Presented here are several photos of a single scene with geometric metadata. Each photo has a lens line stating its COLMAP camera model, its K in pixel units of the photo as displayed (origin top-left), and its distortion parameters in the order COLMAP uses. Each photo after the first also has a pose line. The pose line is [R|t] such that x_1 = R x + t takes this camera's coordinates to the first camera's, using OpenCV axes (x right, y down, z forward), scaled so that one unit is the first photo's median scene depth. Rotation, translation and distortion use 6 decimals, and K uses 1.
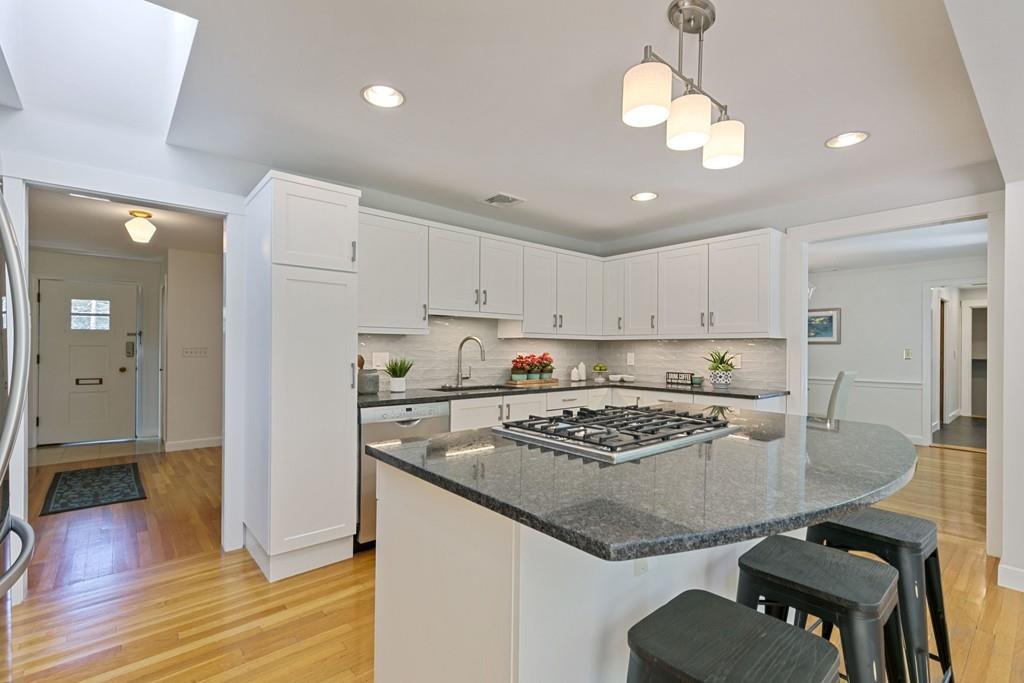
lens RADIAL K [[465.4, 0, 512.0], [0, 465.4, 348.4], [0, 0, 1]] dist [0.002388, -0.000940]
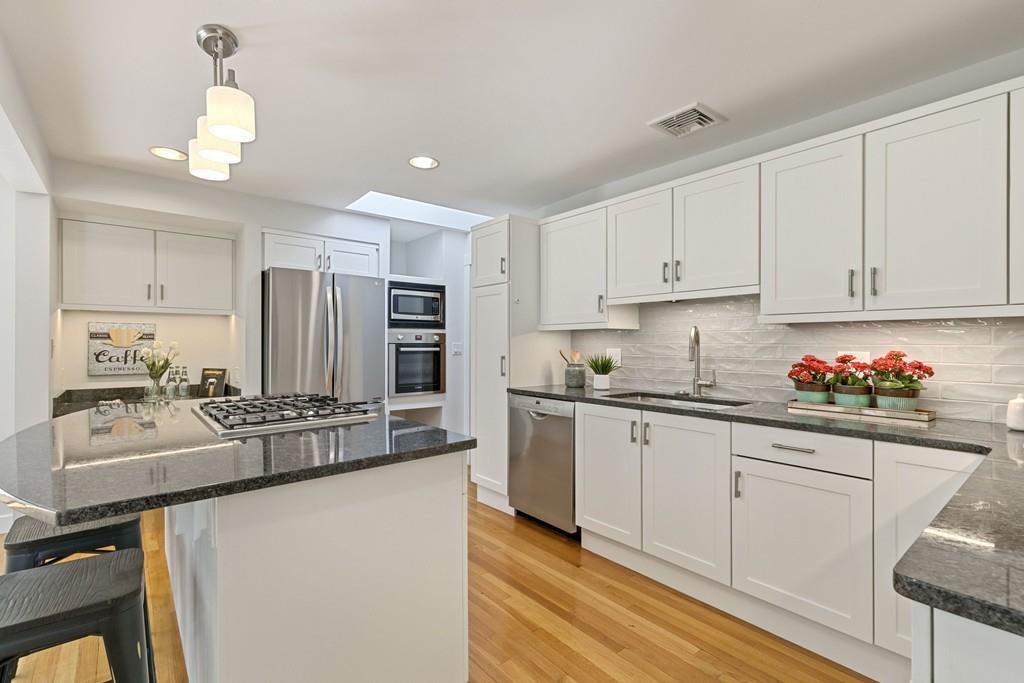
lens RADIAL K [[465.4, 0, 516.4], [0, 465.4, 344.4], [0, 0, 1]] dist [0.002388, -0.000940]
pose [[-0.026607, 0.000151, -0.999646, 0.706847], [0.004657, 0.999989, 0.000027, 0.000679], [0.999635, -0.004655, -0.026607, 0.840947]]
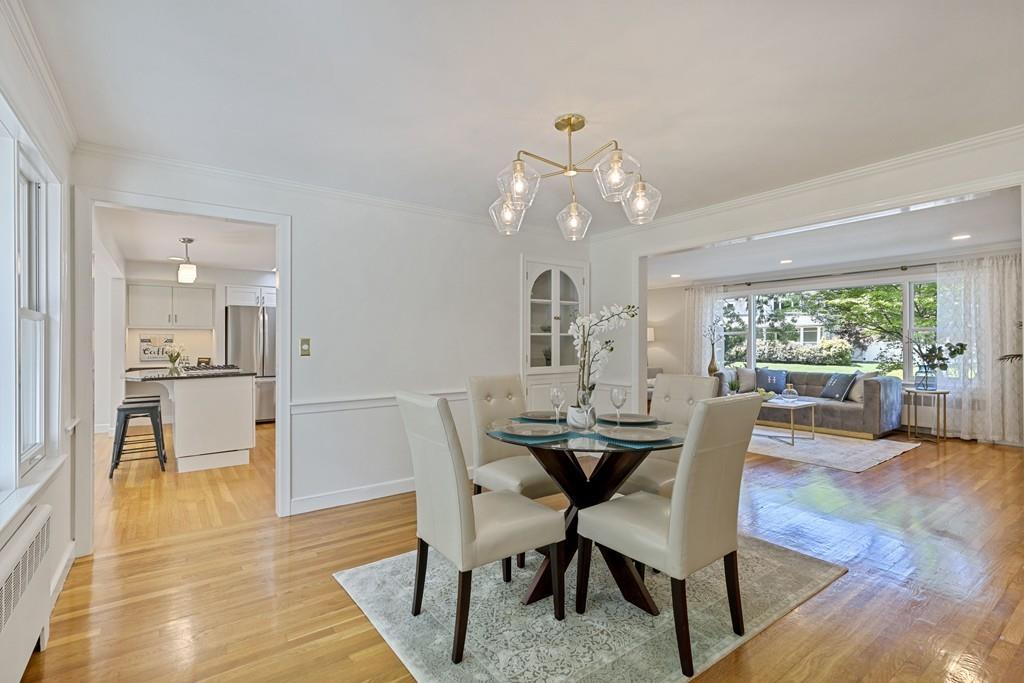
lens RADIAL K [[465.4, 0, 510.8], [0, 465.4, 341.4], [0, 0, 1]] dist [0.002388, -0.000940]
pose [[-0.079186, -0.009125, -0.996818, 1.626465], [0.013699, 0.999854, -0.010241, 0.023319], [0.996766, -0.014466, -0.079050, 1.663928]]
